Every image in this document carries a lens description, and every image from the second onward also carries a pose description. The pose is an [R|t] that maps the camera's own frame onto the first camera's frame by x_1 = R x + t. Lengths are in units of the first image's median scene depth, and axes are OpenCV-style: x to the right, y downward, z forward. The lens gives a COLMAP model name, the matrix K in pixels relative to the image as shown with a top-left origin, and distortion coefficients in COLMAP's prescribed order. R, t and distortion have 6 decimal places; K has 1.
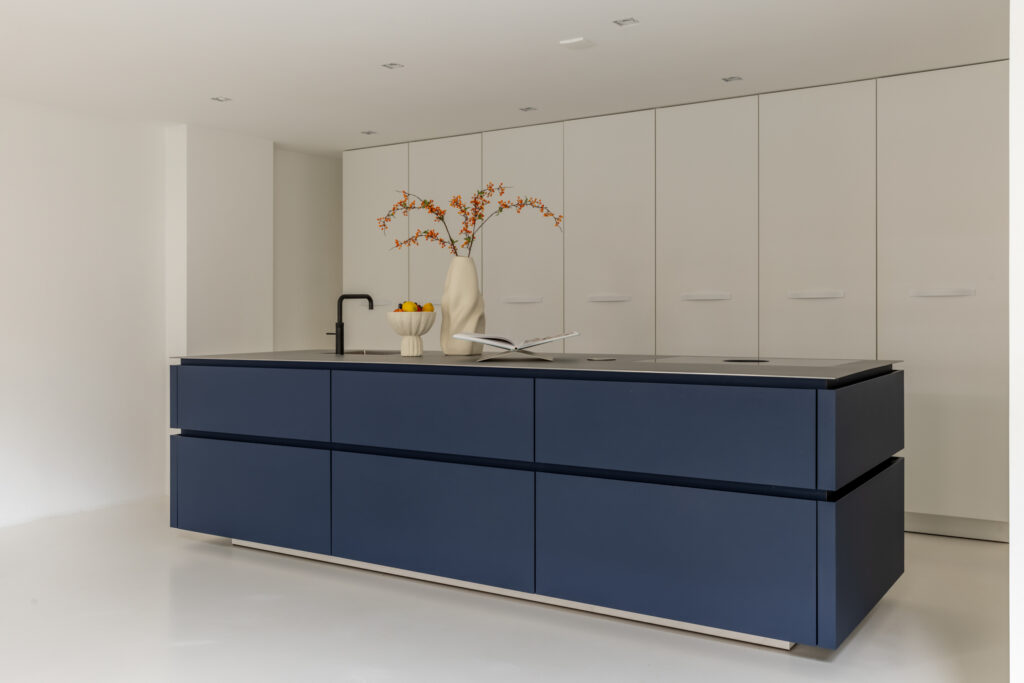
lens RADIAL K [[975.4, 0, 514.7], [0, 975.4, 312.5], [0, 0, 1]] dist [-0.004687, 0.001054]
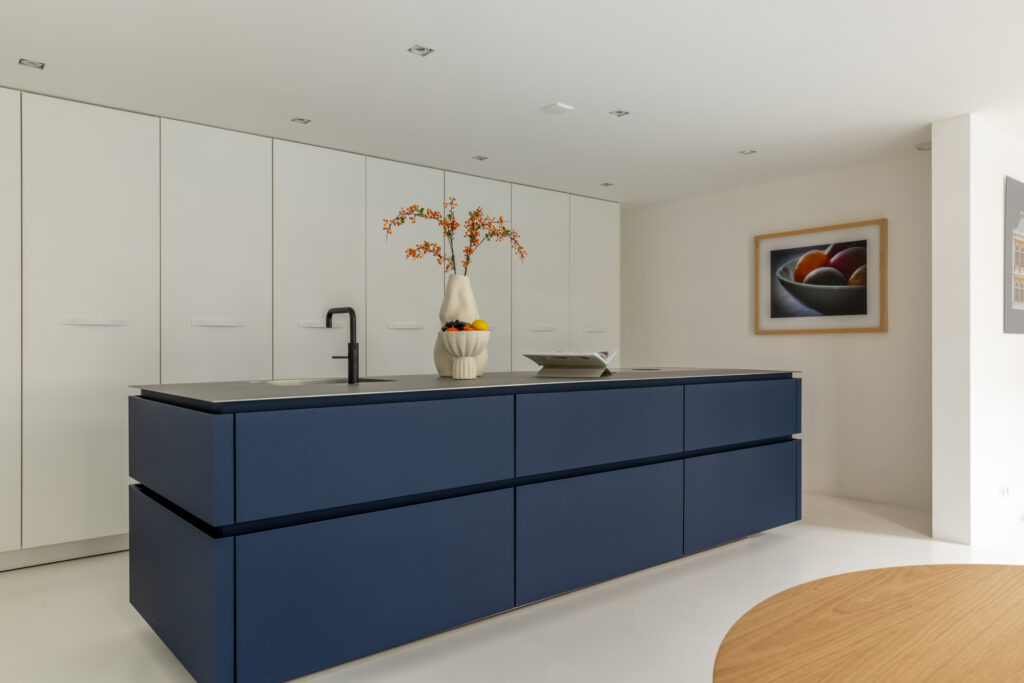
lens RADIAL K [[714.0, 0, 512.0], [0, 714.0, 341.5], [0, 0, 1]] dist [0.000634, -0.000131]
pose [[0.270352, 0.014581, 0.962651, -0.725297], [0.002349, 0.999872, -0.015804, 0.019633], [-0.962759, 0.006533, 0.270283, 0.749631]]
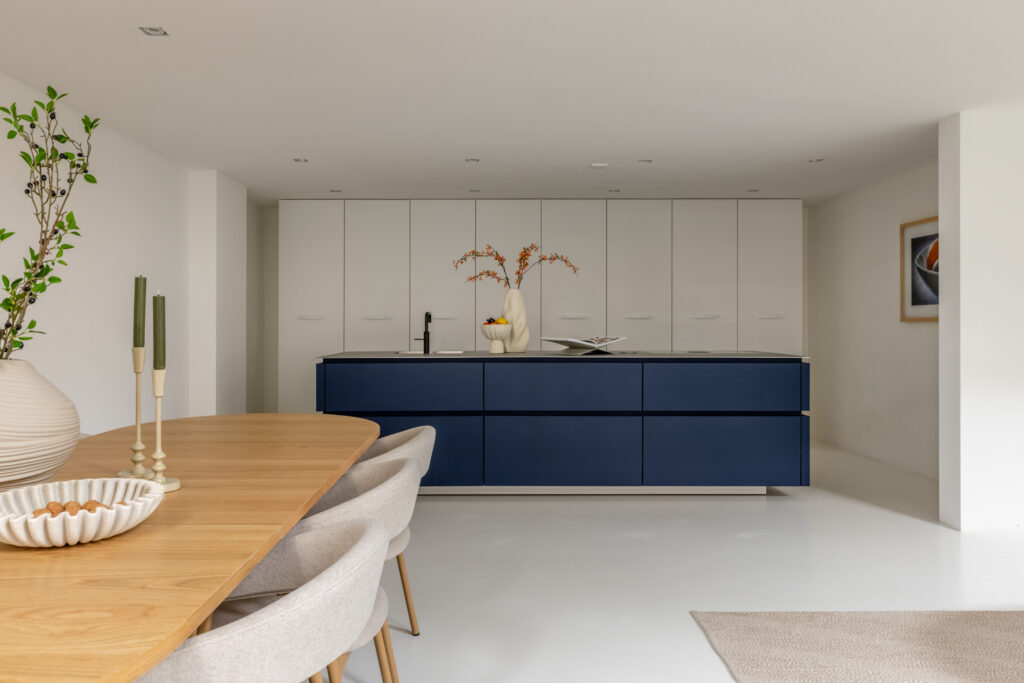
lens RADIAL K [[739.8, 0, 507.9], [0, 739.8, 323.0], [0, 0, 1]] dist [-0.000266, 0.002765]
pose [[0.823494, 0.008041, 0.567268, -0.728795], [-0.005643, 0.999966, -0.005983, 0.003862], [-0.567297, 0.001726, 0.823511, 0.031084]]
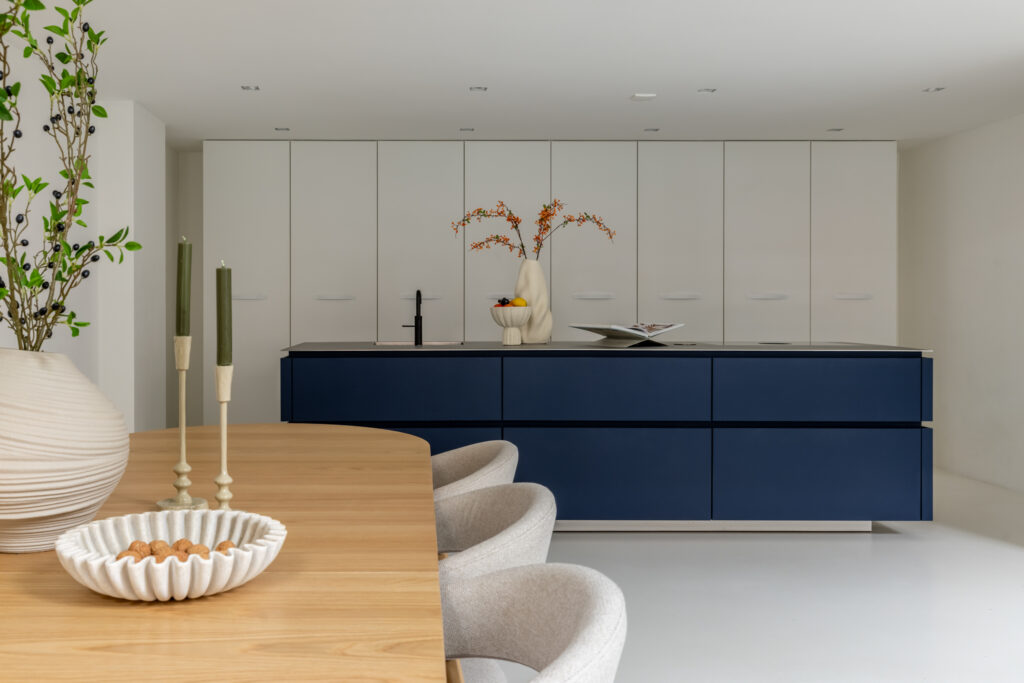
lens RADIAL K [[978.7, 0, 447.3], [0, 978.7, 314.0], [0, 0, 1]] dist [0.010542, 0.006490]
pose [[0.819267, 0.003787, 0.573399, -0.810743], [-0.006983, 0.999970, 0.003373, 0.004644], [-0.573369, -0.006767, 0.819269, 0.088289]]
